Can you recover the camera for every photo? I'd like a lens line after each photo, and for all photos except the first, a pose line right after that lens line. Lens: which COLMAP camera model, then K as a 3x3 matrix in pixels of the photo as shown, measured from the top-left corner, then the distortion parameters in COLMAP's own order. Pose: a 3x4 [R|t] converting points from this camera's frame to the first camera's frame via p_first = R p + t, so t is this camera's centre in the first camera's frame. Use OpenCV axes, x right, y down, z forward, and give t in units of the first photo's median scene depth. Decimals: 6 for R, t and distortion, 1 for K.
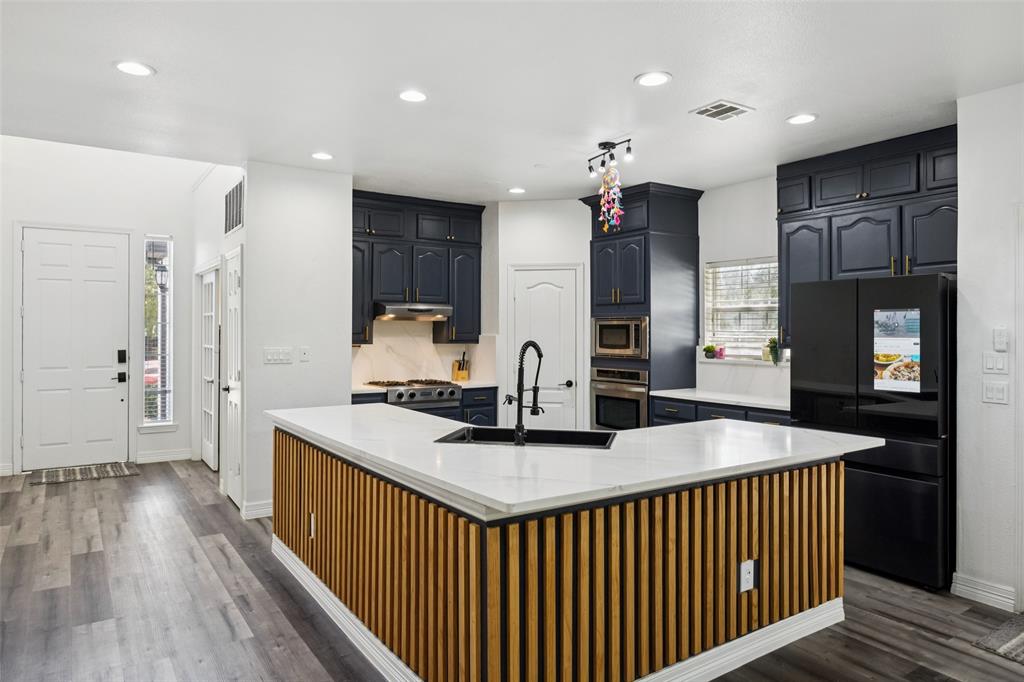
lens RADIAL K [[656.6, 0, 512.2], [0, 656.6, 333.2], [0, 0, 1]] dist [0.005026, 0.003869]
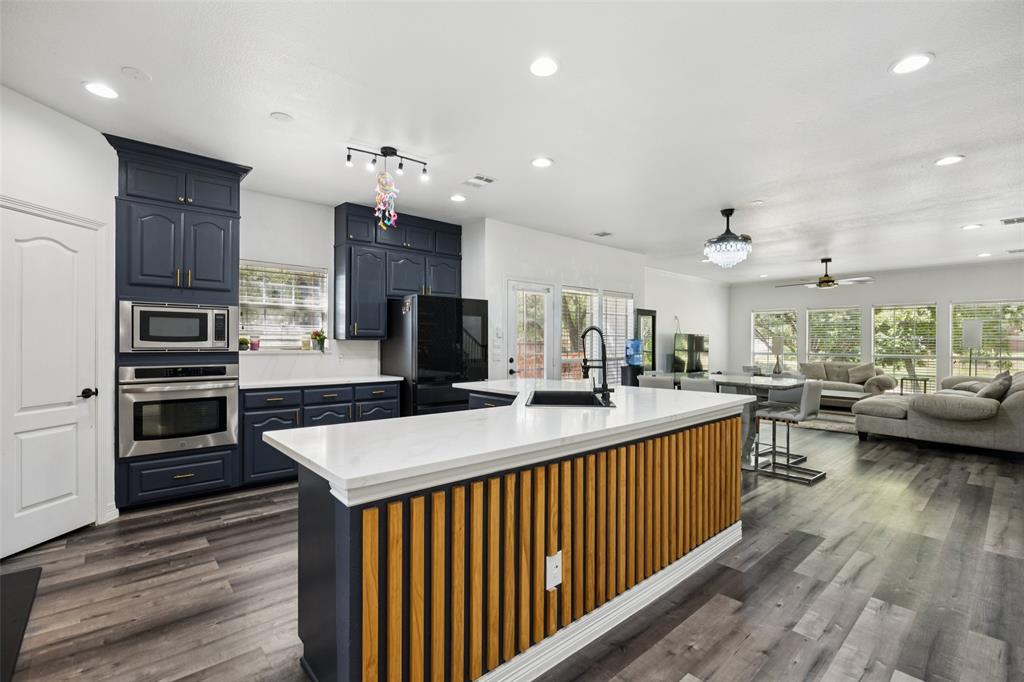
lens RADIAL K [[460.1, 0, 513.5], [0, 460.1, 343.3], [0, 0, 1]] dist [-0.005740, 0.000272]
pose [[-0.128000, -0.003858, 0.991767, -0.487687], [-0.002779, 0.999990, 0.003531, 0.023702], [-0.991770, -0.002305, -0.128009, 0.675132]]
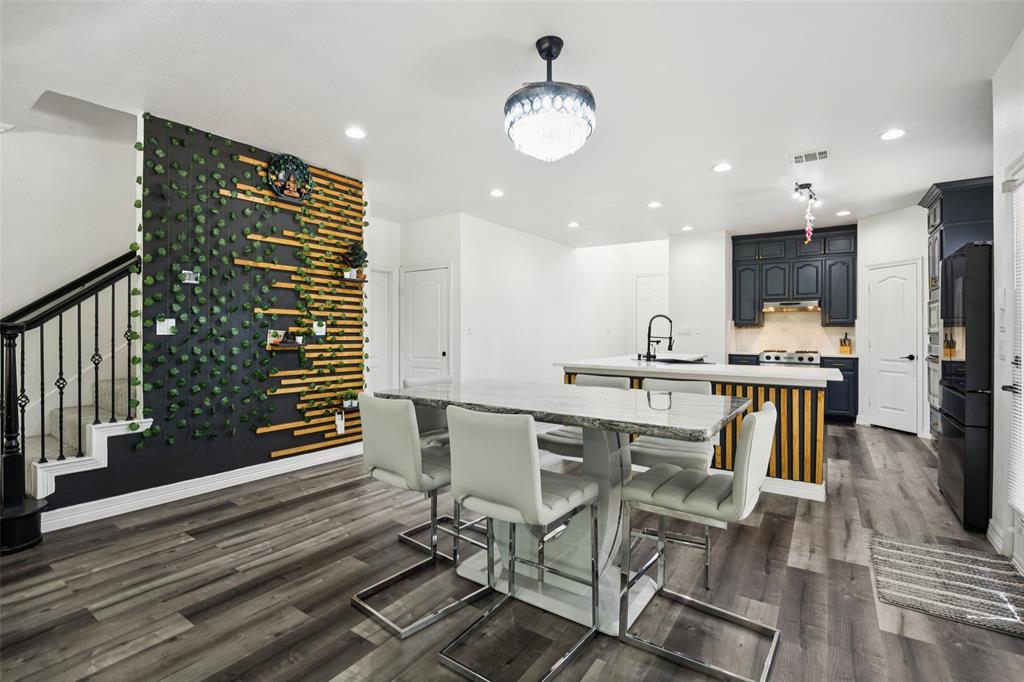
lens RADIAL K [[469.4, 0, 511.2], [0, 469.4, 336.8], [0, 0, 1]] dist [-0.000141, -0.000011]
pose [[0.361771, 0.002725, -0.932263, 0.689798], [0.002503, 0.999989, 0.003895, 0.036567], [0.932264, -0.003743, 0.361760, -0.010010]]
